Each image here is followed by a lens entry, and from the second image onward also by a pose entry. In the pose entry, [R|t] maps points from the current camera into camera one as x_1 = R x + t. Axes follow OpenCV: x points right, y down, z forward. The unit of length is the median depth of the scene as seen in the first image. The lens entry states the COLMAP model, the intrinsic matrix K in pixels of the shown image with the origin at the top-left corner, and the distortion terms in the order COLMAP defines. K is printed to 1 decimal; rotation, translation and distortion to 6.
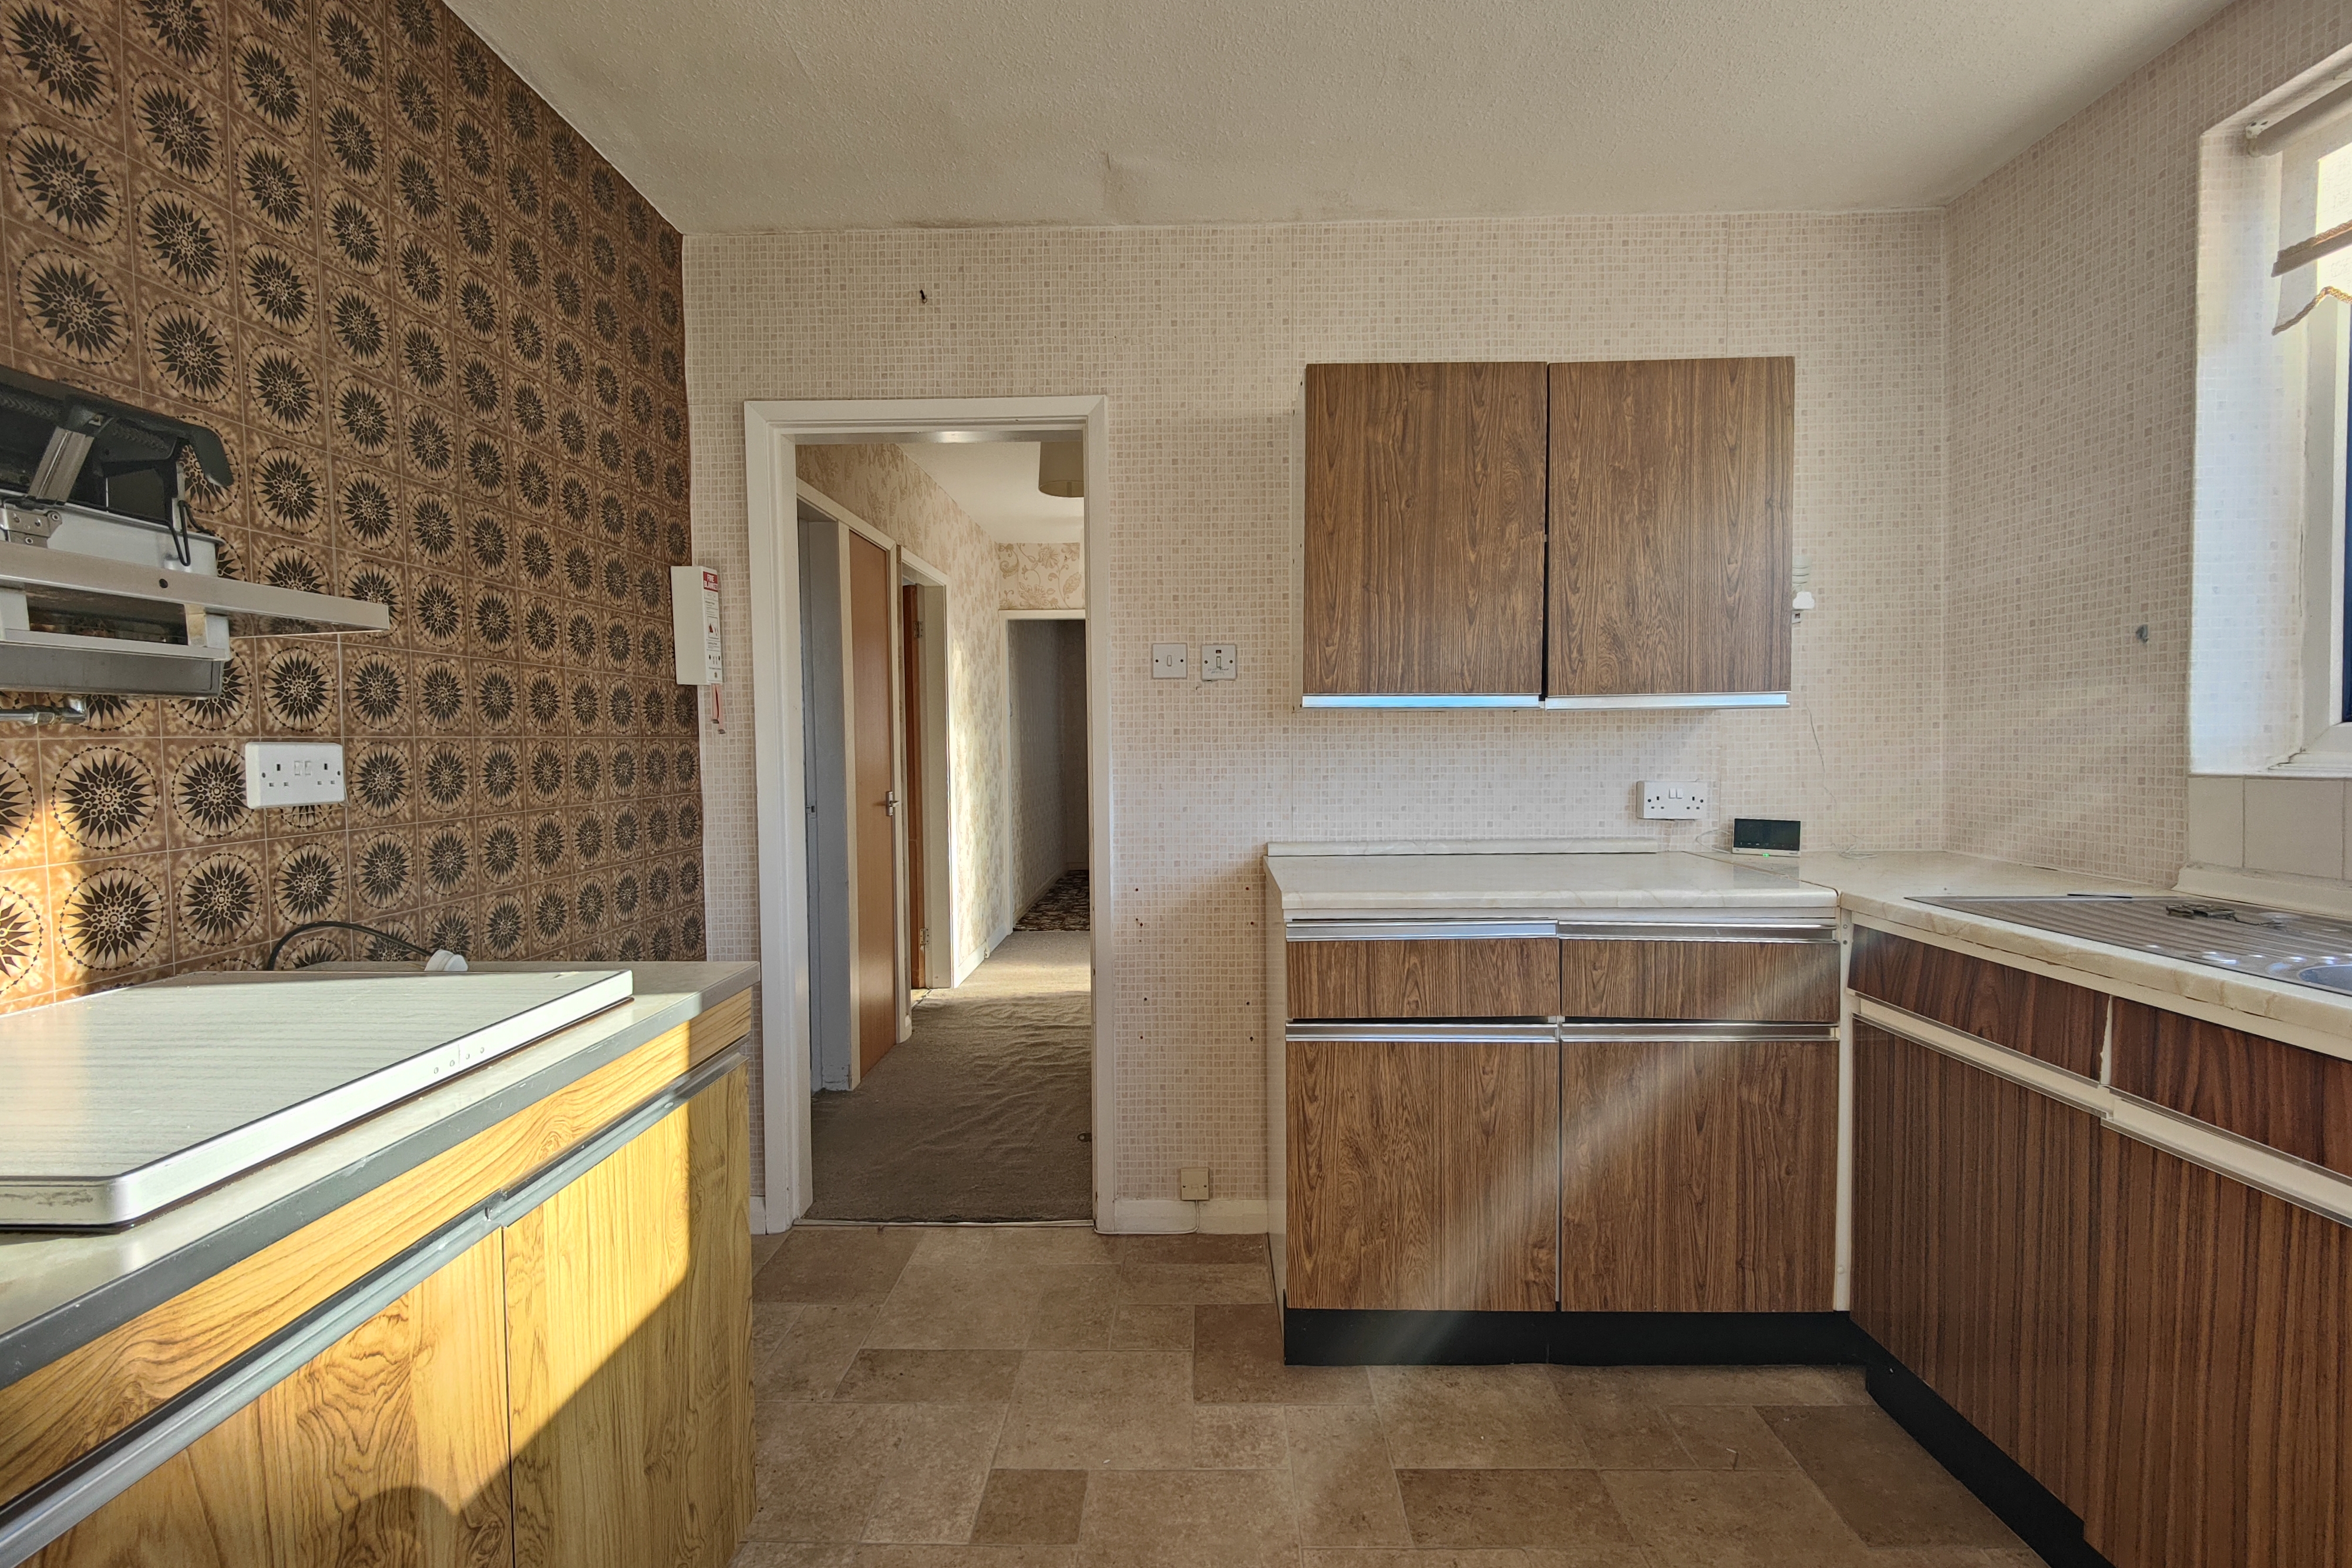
lens RADIAL K [[1074.7, 0, 1176.0], [0, 1074.7, 784.0], [0, 0, 1]] dist [0.045010, -0.040979]
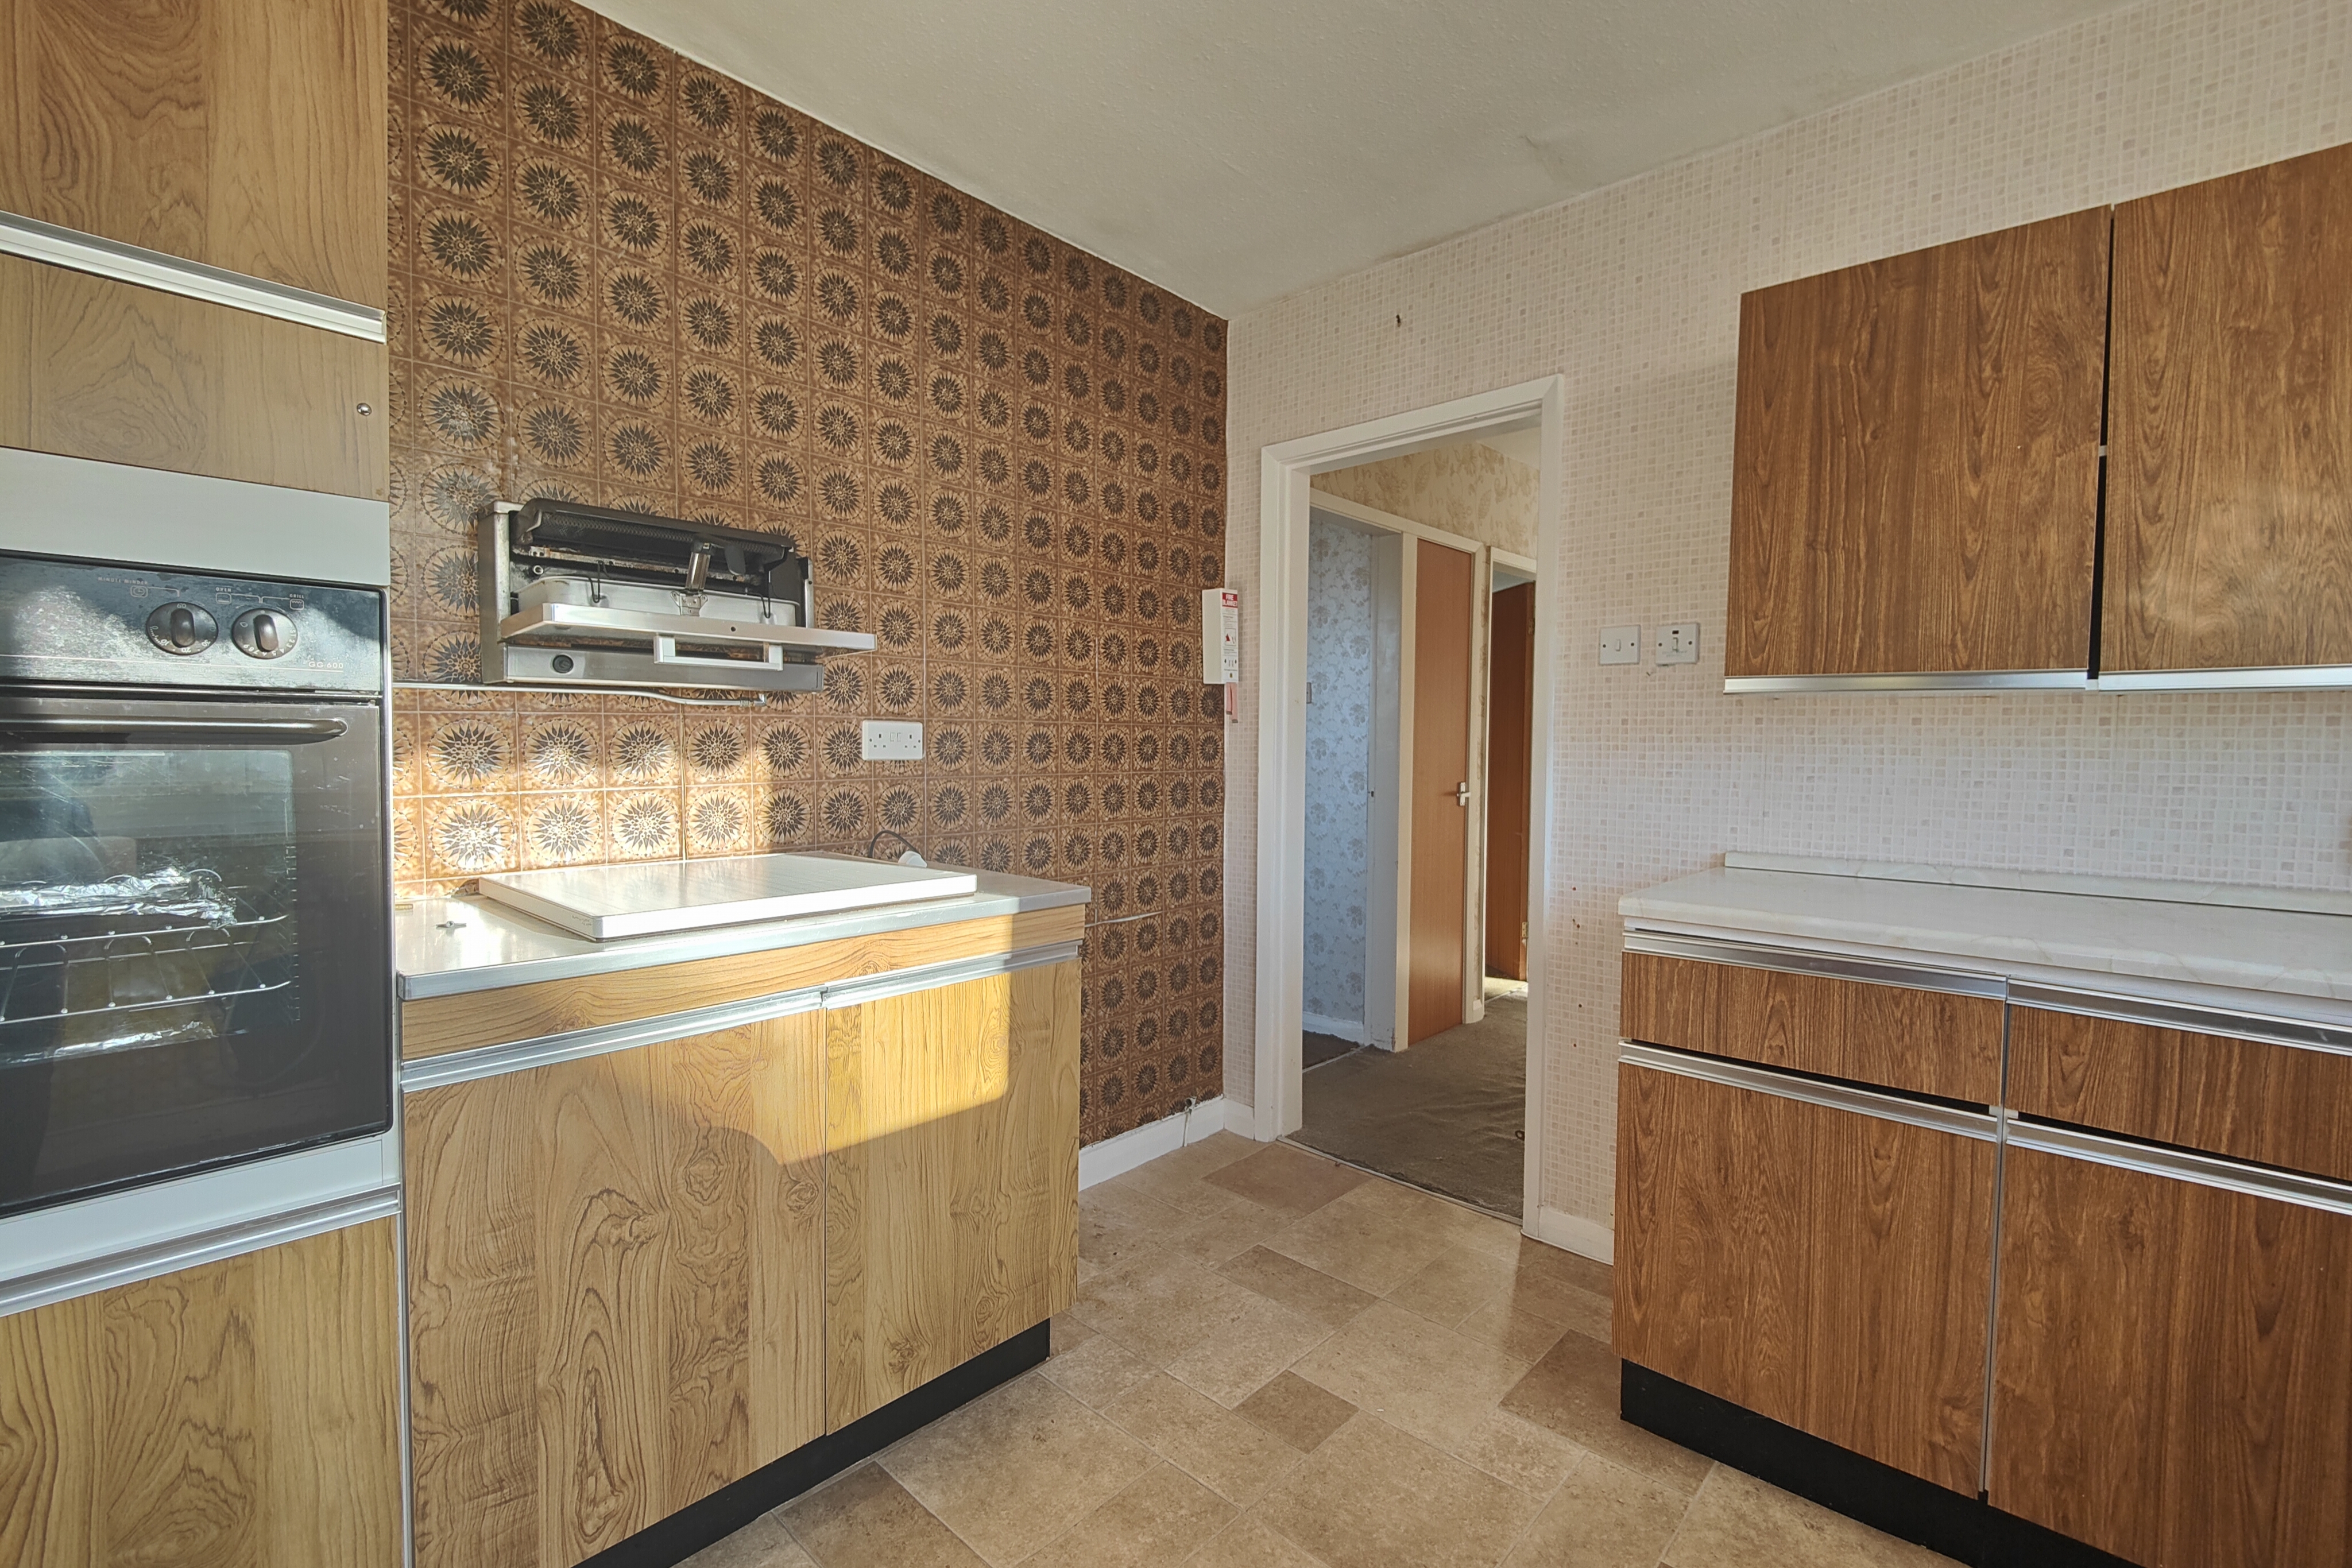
lens RADIAL K [[1074.7, 0, 1176.0], [0, 1074.7, 784.0], [0, 0, 1]] dist [0.045010, -0.040979]
pose [[0.732319, 0.042718, -0.679620, 0.435291], [-0.044629, 0.998896, 0.014697, 0.009579], [0.679498, 0.019568, 0.733417, 0.074309]]
